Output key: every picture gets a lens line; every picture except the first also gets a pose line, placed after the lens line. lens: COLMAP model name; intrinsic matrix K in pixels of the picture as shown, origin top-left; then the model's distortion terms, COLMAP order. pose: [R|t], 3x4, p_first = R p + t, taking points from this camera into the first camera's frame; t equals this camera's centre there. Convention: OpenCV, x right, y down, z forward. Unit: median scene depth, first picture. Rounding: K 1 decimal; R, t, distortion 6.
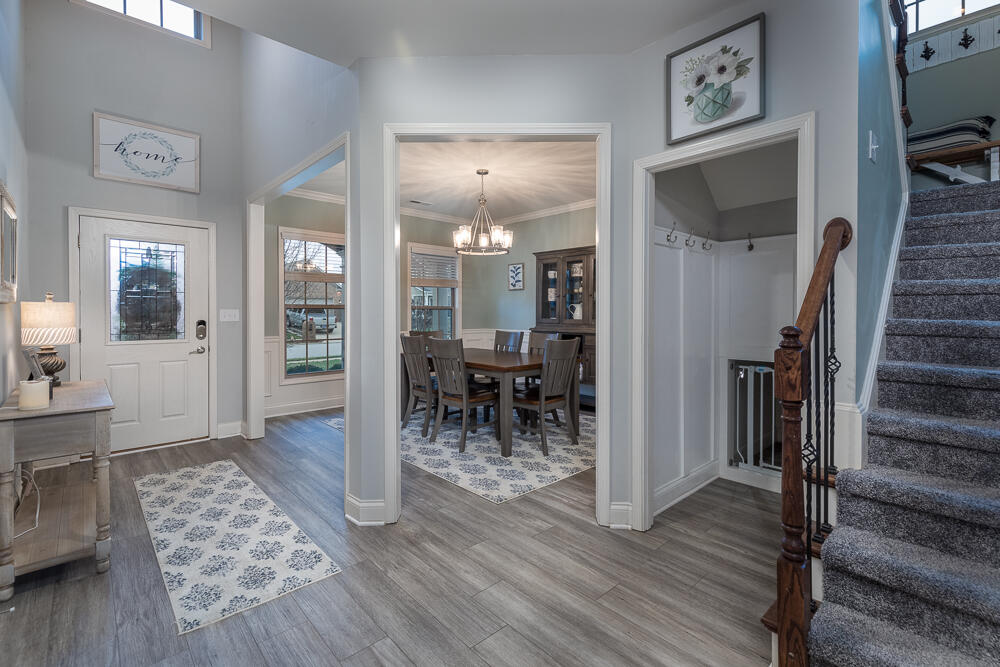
lens RADIAL K [[446.3, 0, 500.0], [0, 446.3, 333.5], [0, 0, 1]] dist [0.000222, 0.000027]
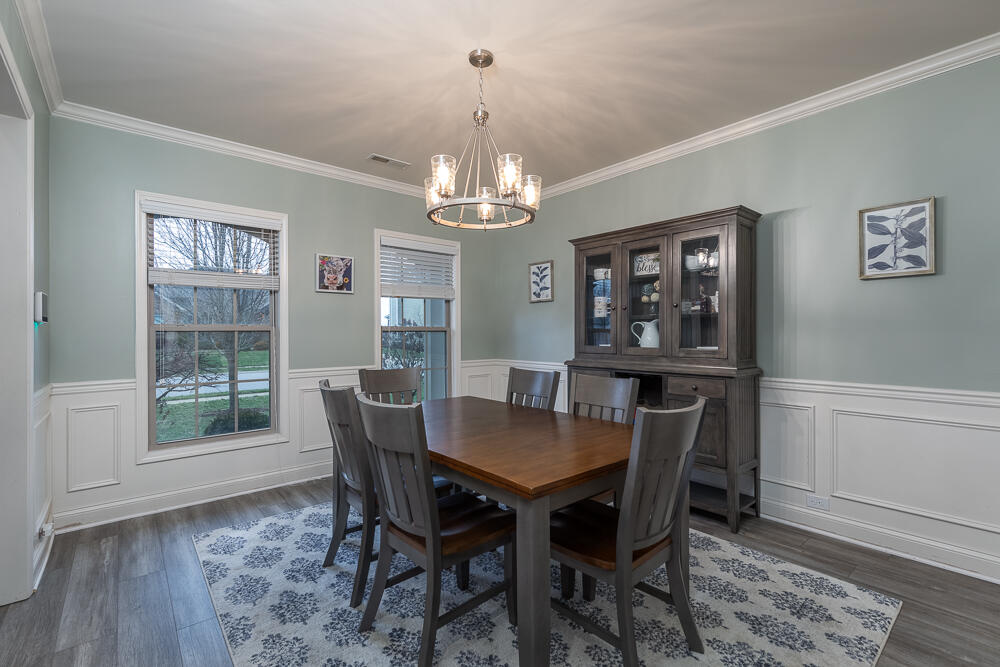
lens RADIAL K [[446.3, 0, 500.0], [0, 446.3, 333.5], [0, 0, 1]] dist [0.000222, 0.000027]
pose [[0.999230, -0.002675, -0.039151, 0.001131], [0.000721, 0.998757, -0.049835, -0.021229], [0.039236, 0.049768, 0.997990, 0.404537]]
